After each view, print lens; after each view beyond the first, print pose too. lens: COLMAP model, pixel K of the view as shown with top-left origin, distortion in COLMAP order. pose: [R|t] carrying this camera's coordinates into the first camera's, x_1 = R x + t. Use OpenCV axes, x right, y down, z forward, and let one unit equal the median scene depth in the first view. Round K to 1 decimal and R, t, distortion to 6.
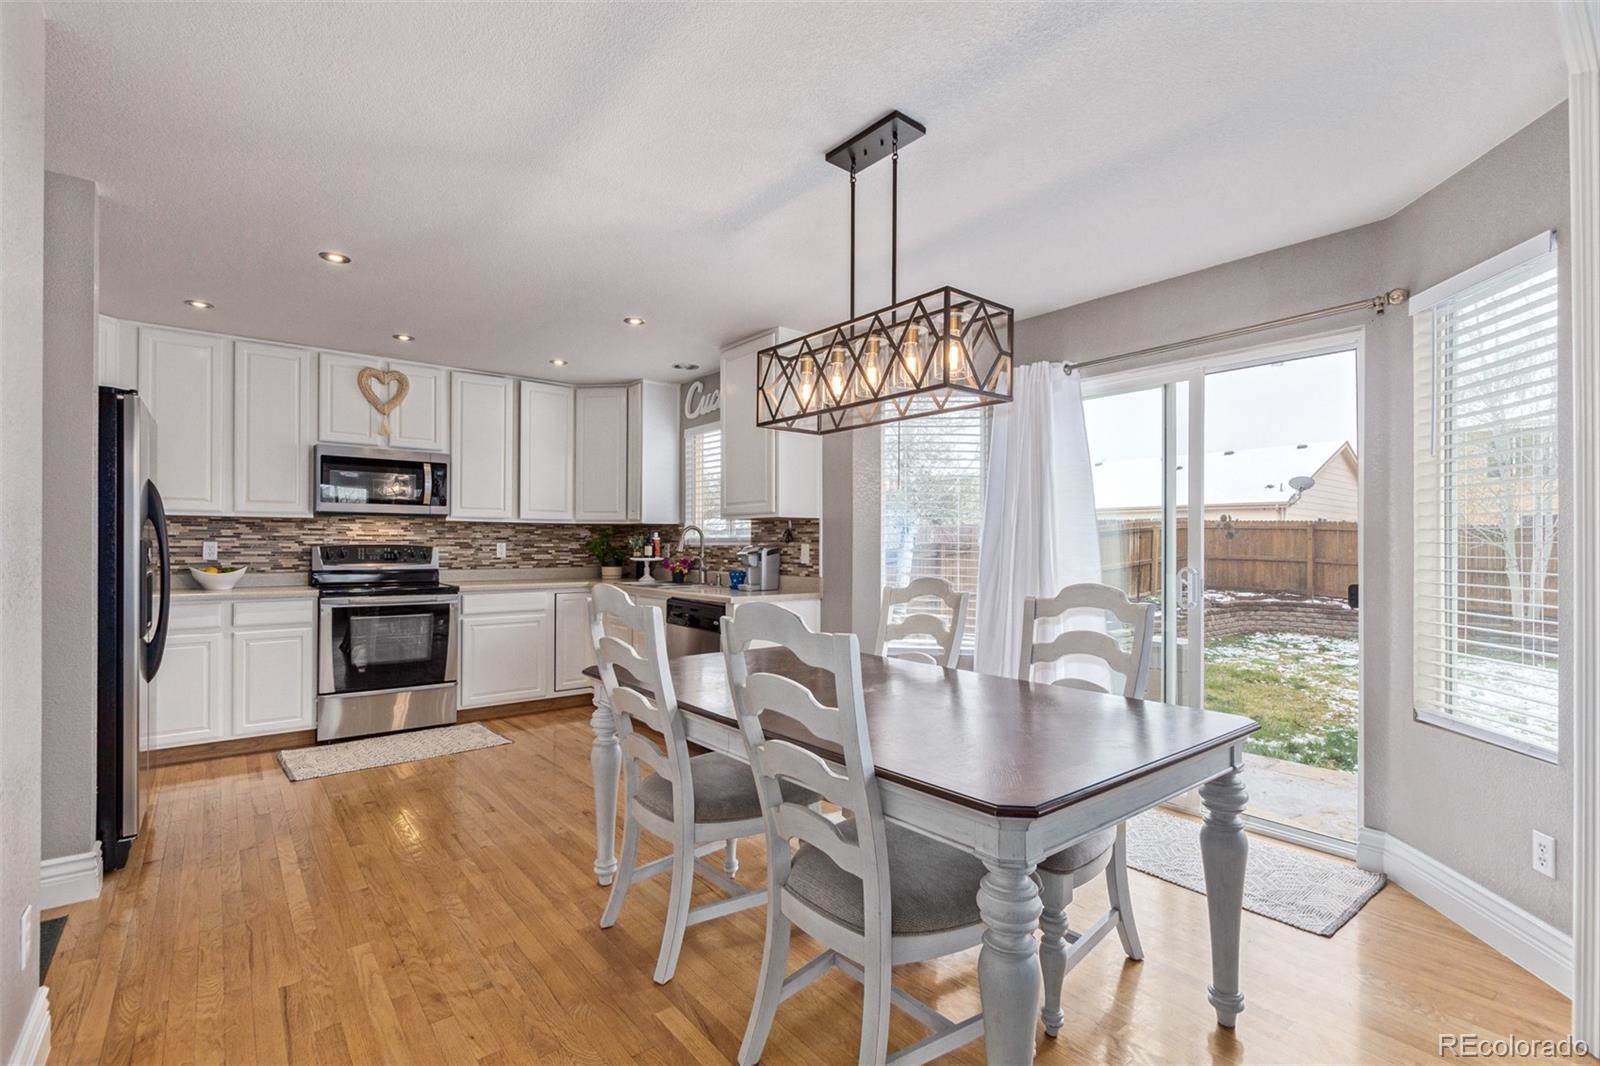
lens RADIAL K [[729.2, 0, 802.3], [0, 729.2, 538.9], [0, 0, 1]] dist [0.003698, -0.001115]
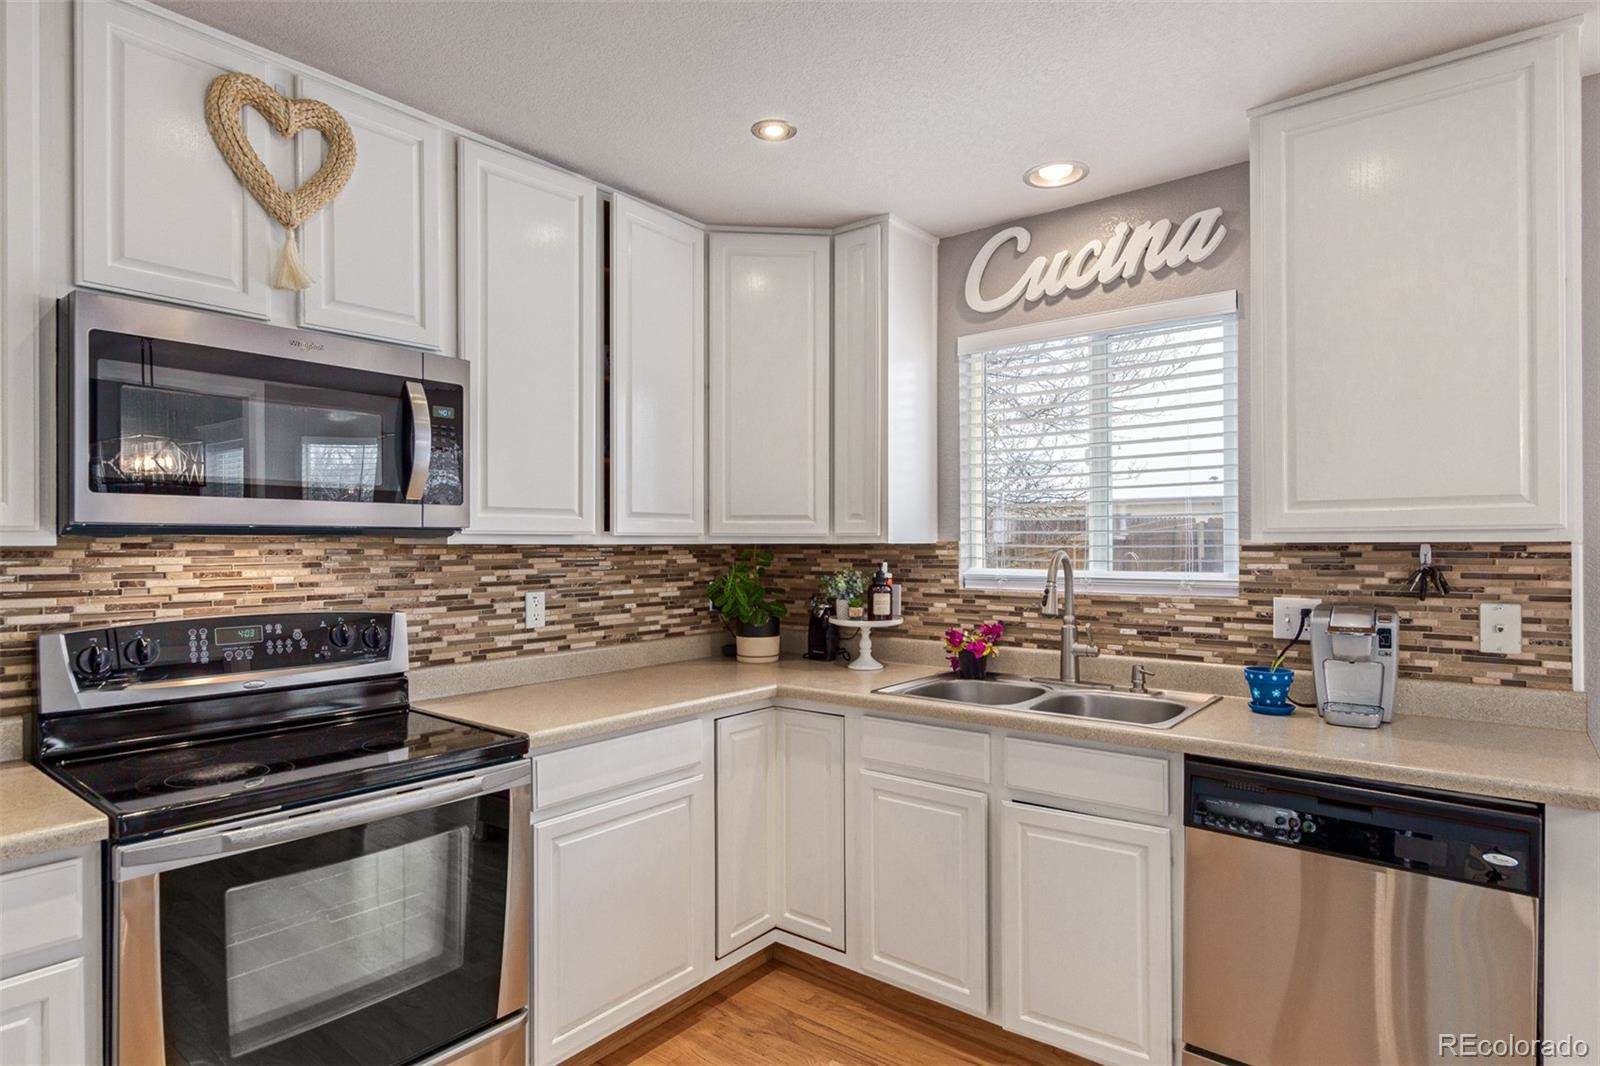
lens RADIAL K [[861.2, 0, 802.0], [0, 861.2, 544.2], [0, 0, 1]] dist [0.003347, -0.001395]
pose [[0.976163, -0.007790, 0.216899, -0.425119], [0.006015, 0.999943, 0.008842, -0.028980], [-0.216956, -0.007327, 0.976154, 0.560958]]
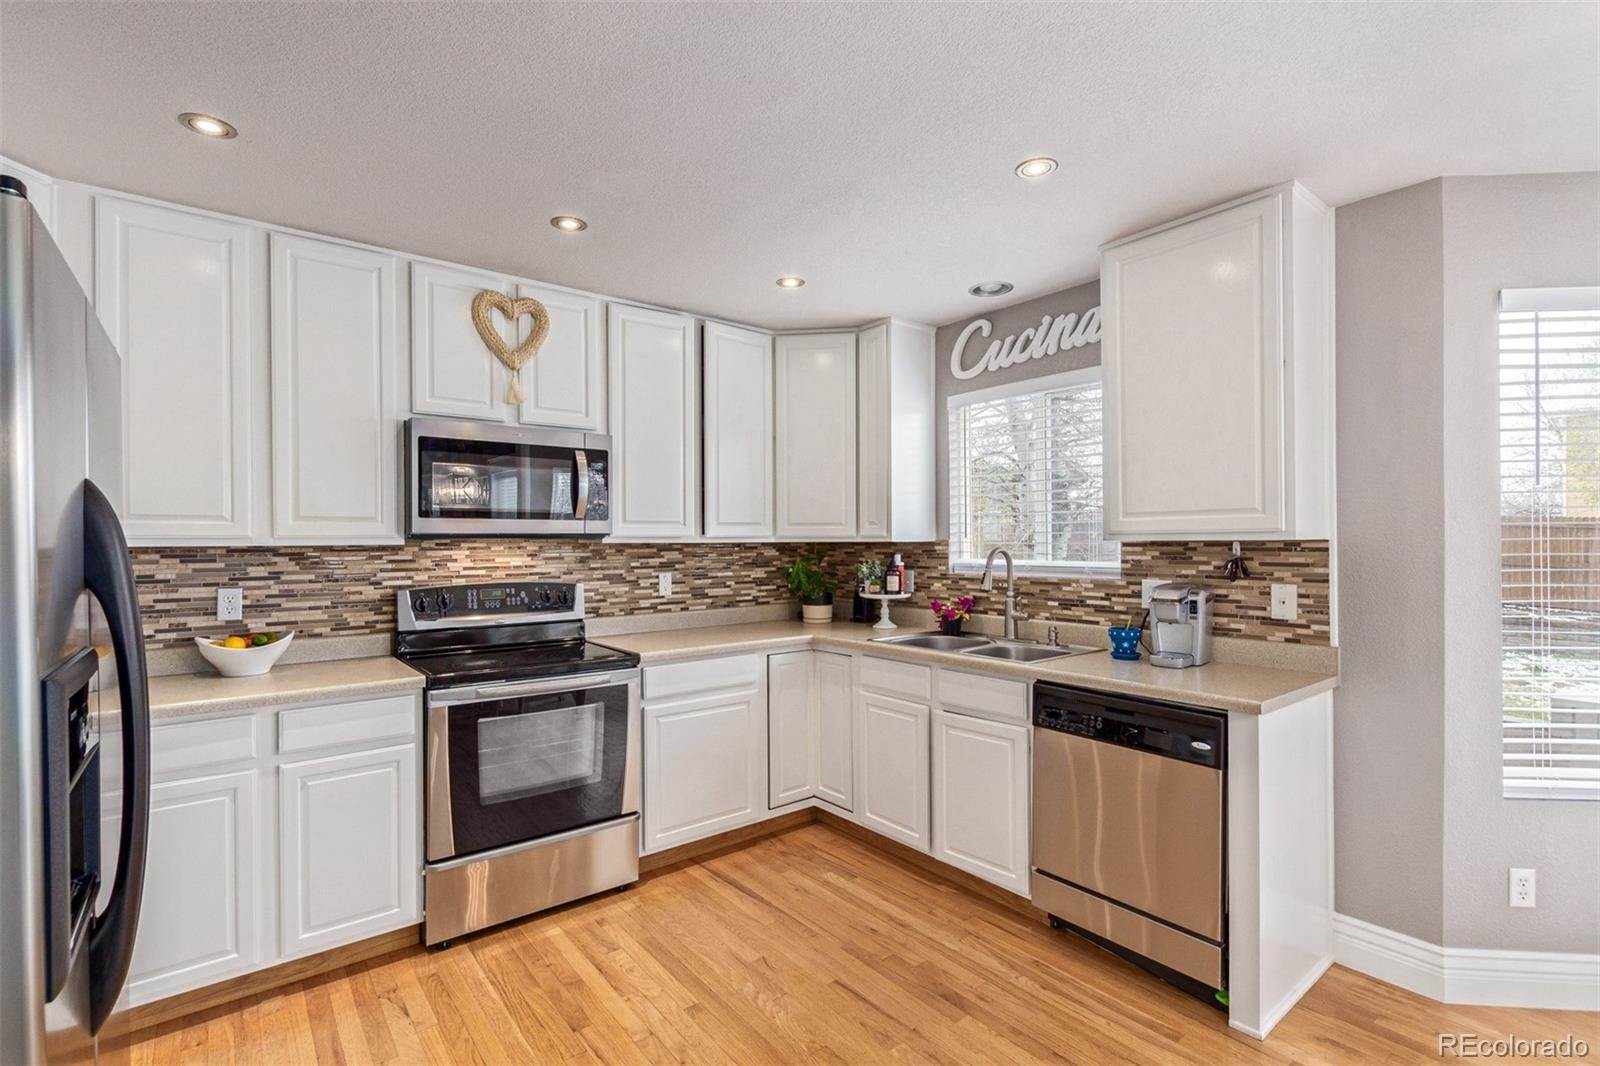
lens RADIAL K [[735.0, 0, 801.5], [0, 735.0, 541.2], [0, 0, 1]] dist [0.001776, 0.000372]
pose [[0.999928, -0.010400, -0.006053, -0.327809], [0.010443, 0.999919, 0.007241, -0.030680], [0.005977, -0.007304, 0.999955, 0.389359]]
